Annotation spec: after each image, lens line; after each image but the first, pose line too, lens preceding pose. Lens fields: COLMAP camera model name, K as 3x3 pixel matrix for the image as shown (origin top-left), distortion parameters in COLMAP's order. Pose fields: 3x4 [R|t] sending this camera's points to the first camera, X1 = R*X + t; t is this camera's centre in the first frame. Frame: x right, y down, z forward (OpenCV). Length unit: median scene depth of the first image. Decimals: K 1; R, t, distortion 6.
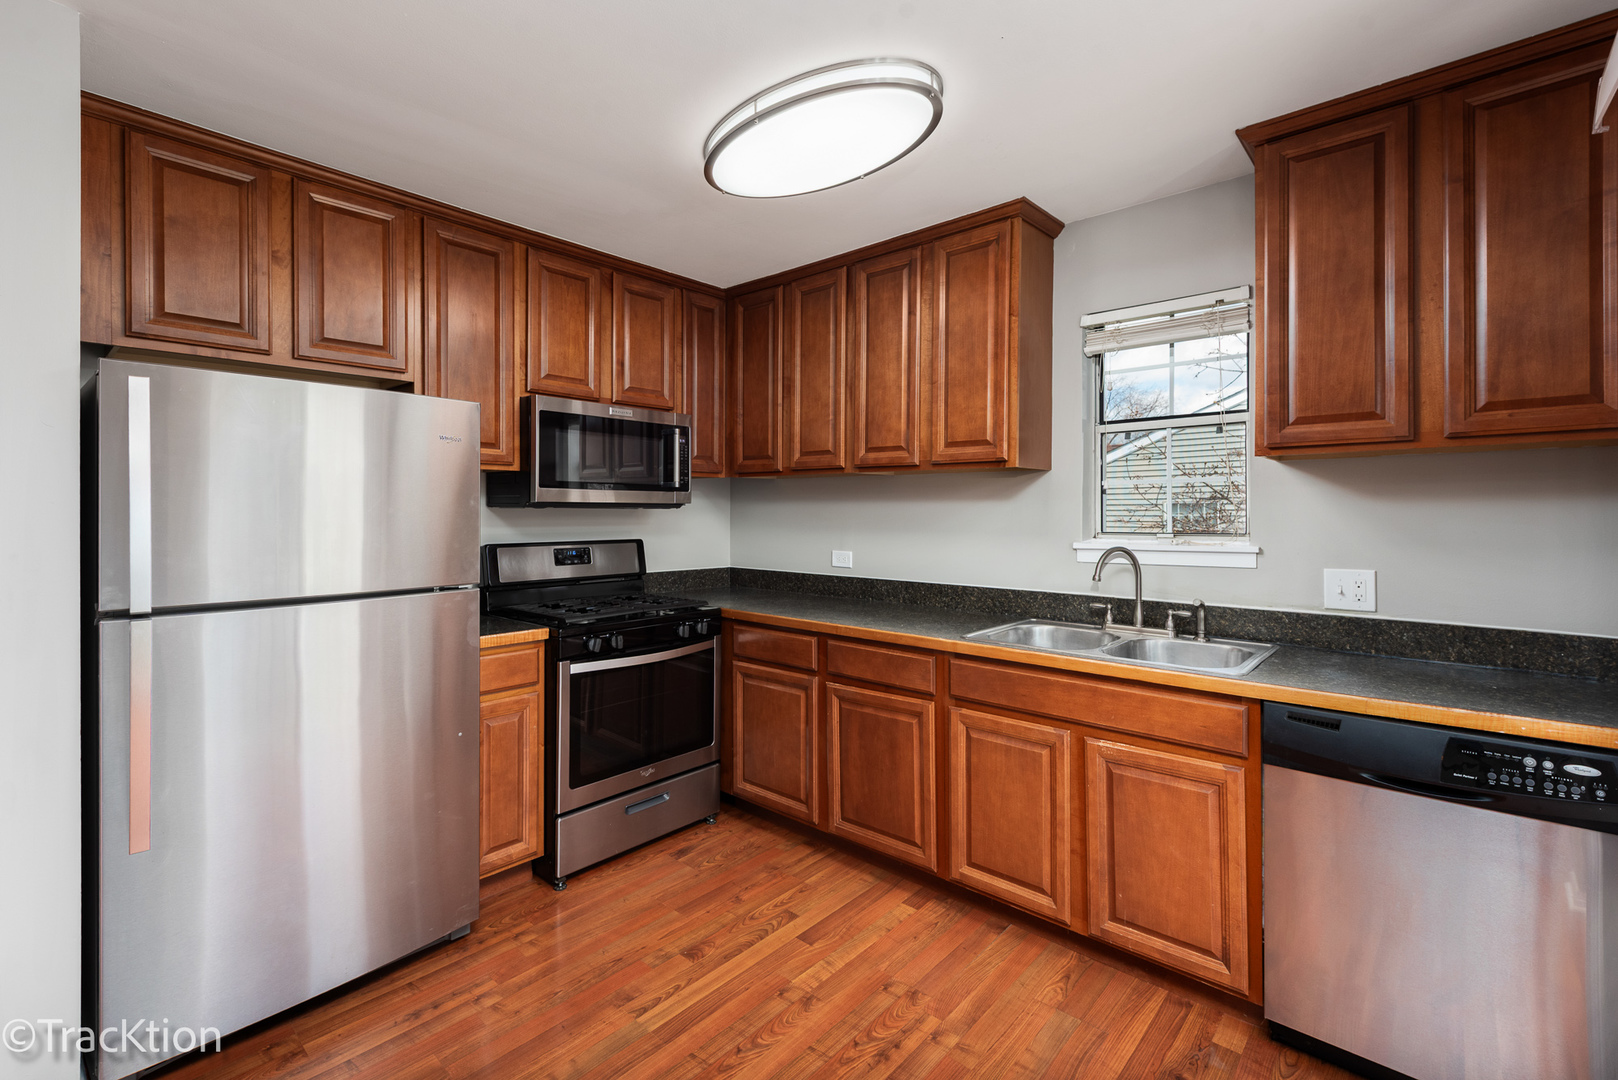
lens RADIAL K [[718.9, 0, 818.8], [0, 718.9, 511.1], [0, 0, 1]] dist [0.011566, -0.001576]
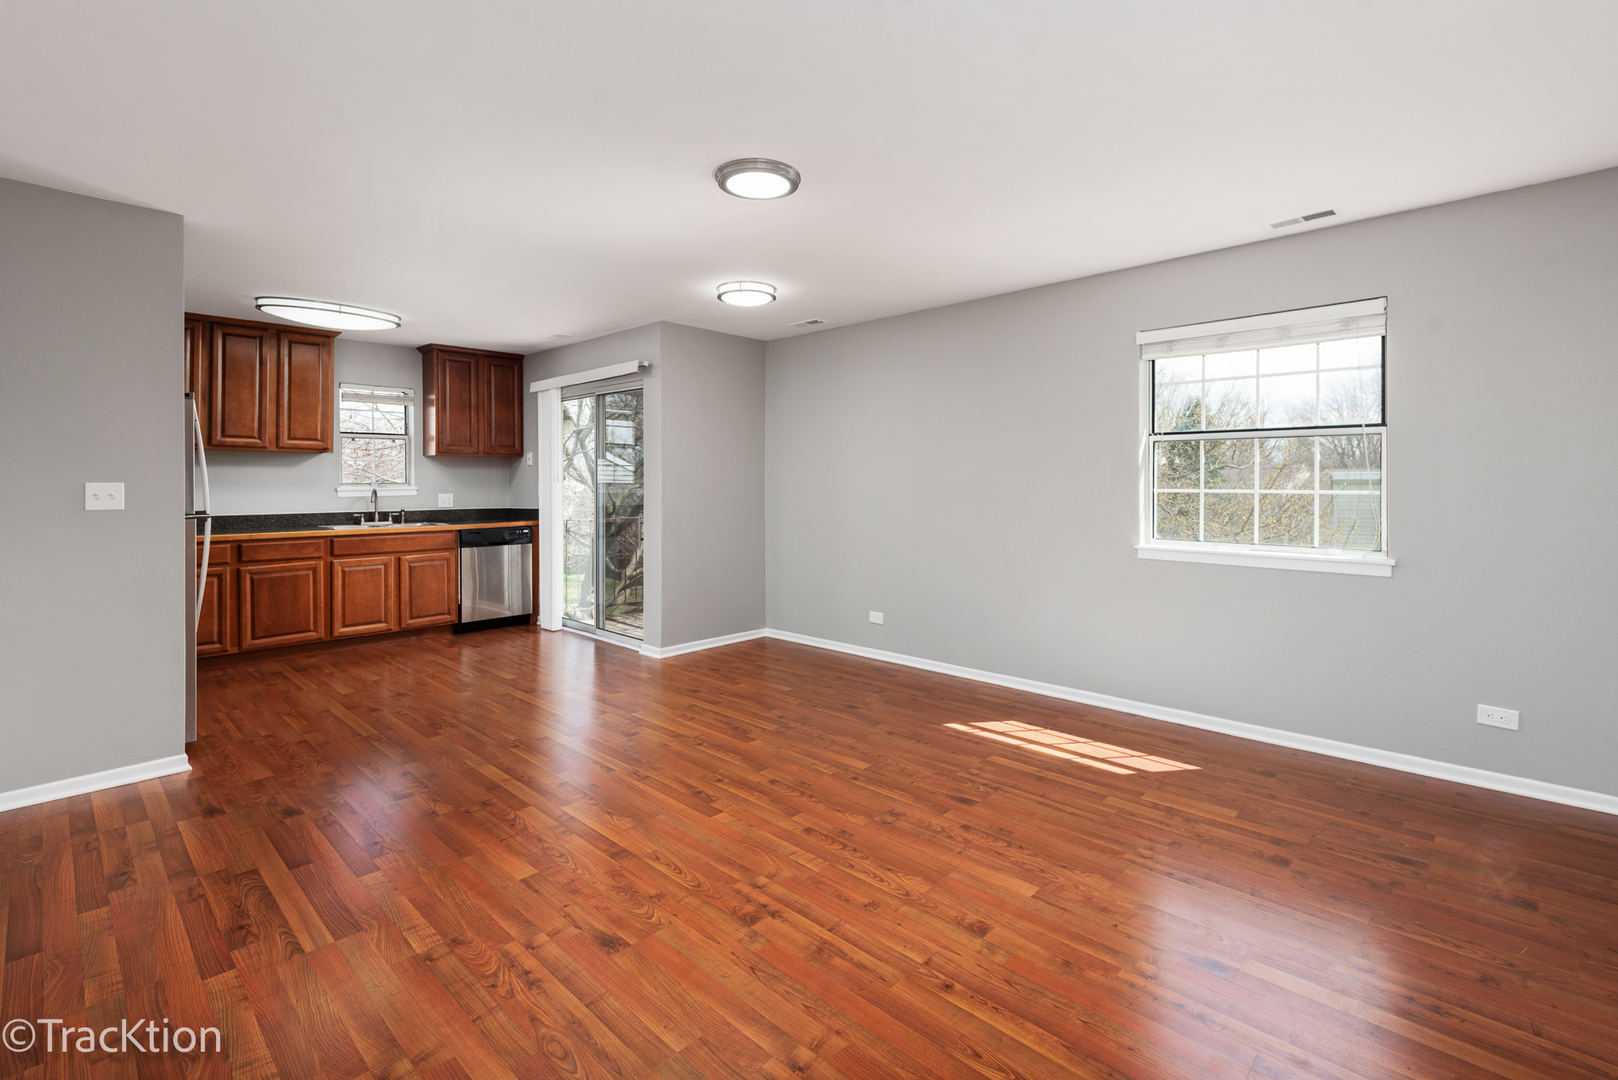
lens RADIAL K [[718.9, 0, 820.8], [0, 718.9, 482.5], [0, 0, 1]] dist [0.011566, -0.001576]
pose [[0.032039, 0.002944, 0.999482, -1.960699], [0.006052, 0.999977, -0.003139, 0.046934], [-0.999468, 0.006150, 0.032021, -0.568103]]
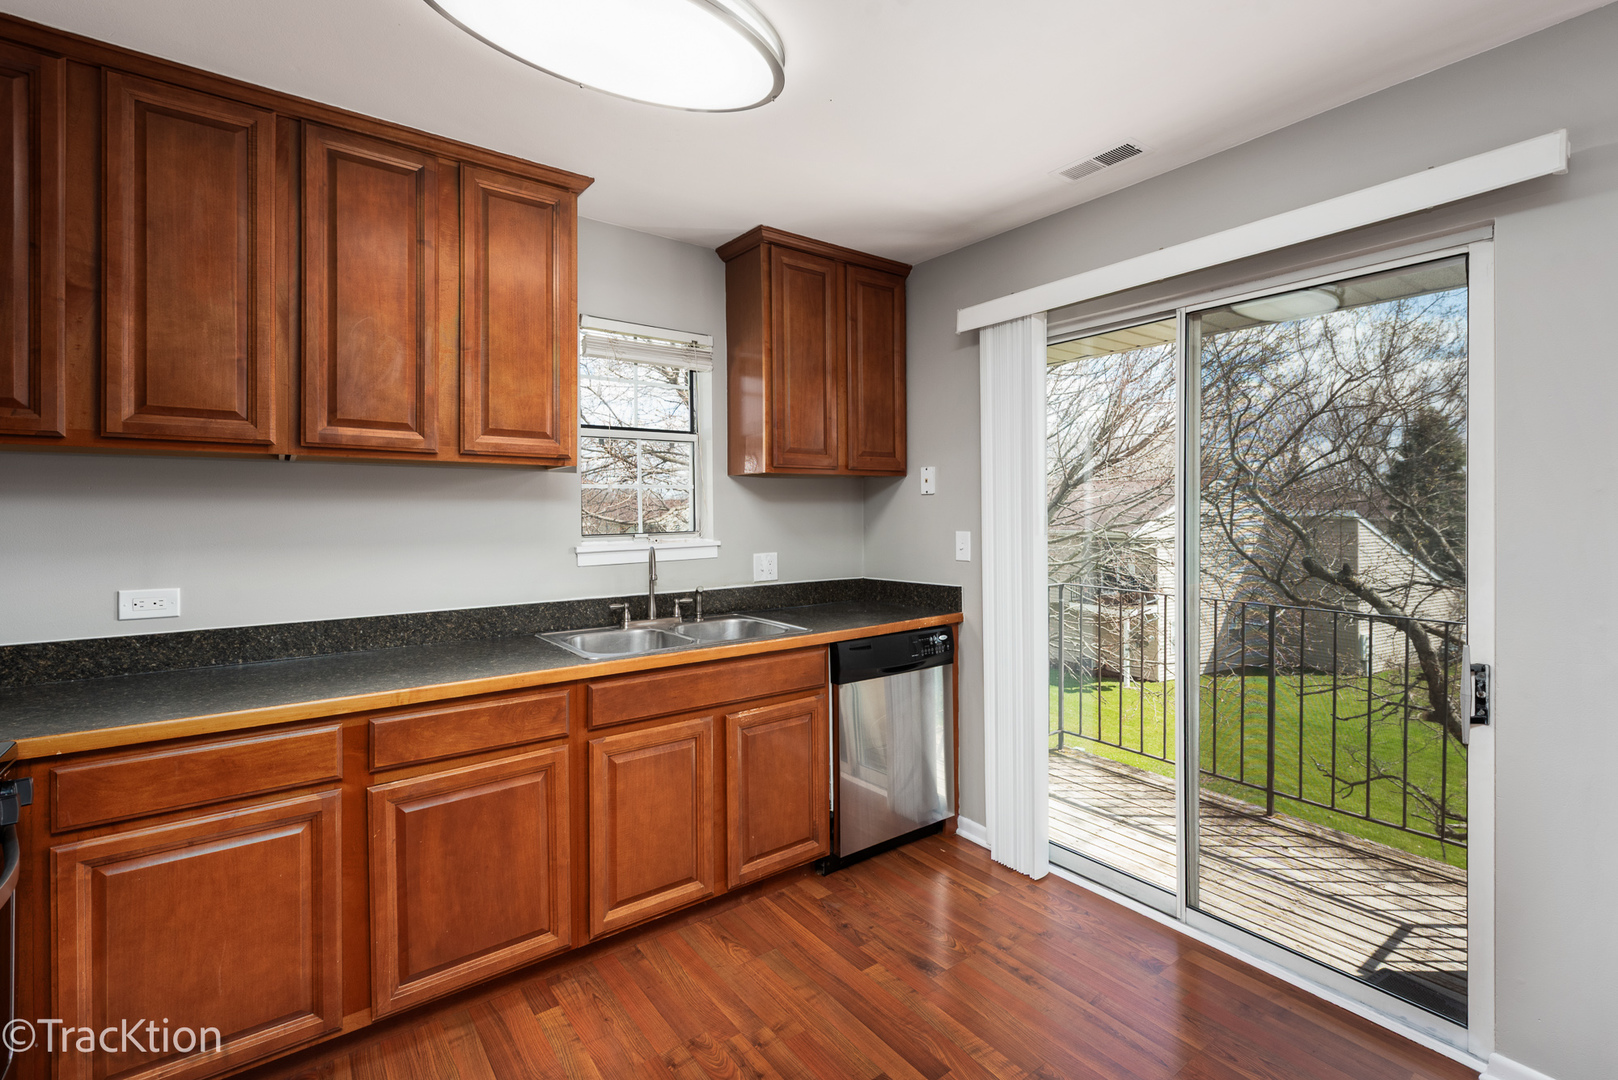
lens RADIAL K [[718.9, 0, 825.1], [0, 718.9, 519.2], [0, 0, 1]] dist [0.011566, -0.001576]
pose [[0.197751, -0.009841, 0.980203, -0.595119], [0.006962, 0.999938, 0.008635, 0.000221], [-0.980228, 0.005117, 0.197807, 0.538789]]
